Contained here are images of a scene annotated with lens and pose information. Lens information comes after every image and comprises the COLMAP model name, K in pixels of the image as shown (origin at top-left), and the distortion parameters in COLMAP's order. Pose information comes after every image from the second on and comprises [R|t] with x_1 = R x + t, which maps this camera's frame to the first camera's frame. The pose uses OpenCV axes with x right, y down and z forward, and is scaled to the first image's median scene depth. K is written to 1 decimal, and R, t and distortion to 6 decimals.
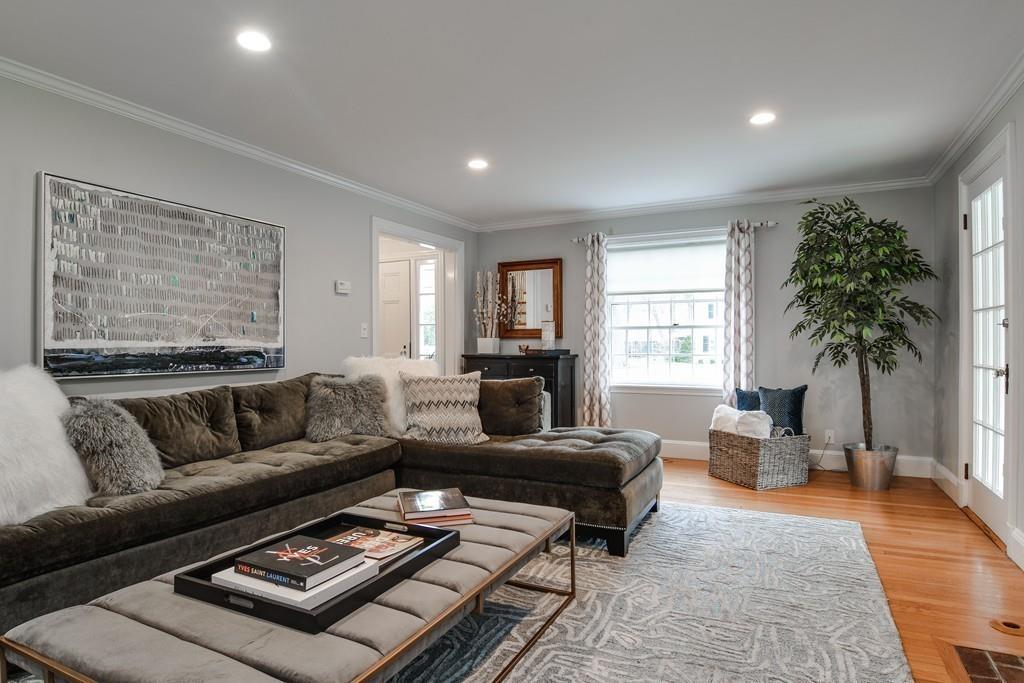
lens RADIAL K [[575.0, 0, 512.0], [0, 575.0, 341.5], [0, 0, 1]] dist [-0.002677, -0.000923]
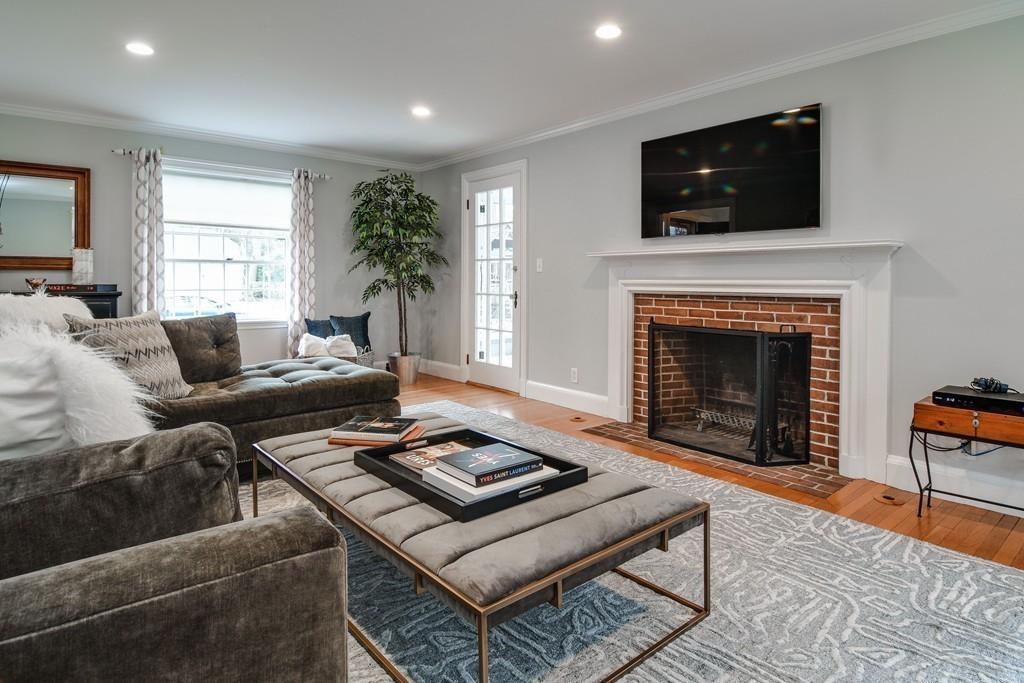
lens RADIAL K [[577.3, 0, 512.6], [0, 577.3, 301.9], [0, 0, 1]] dist [-0.001080, -0.000415]
pose [[0.394478, -0.026642, 0.918519, -0.537231], [-0.006737, 0.999469, 0.031884, 0.010161], [-0.918881, -0.018765, 0.394089, 0.199384]]
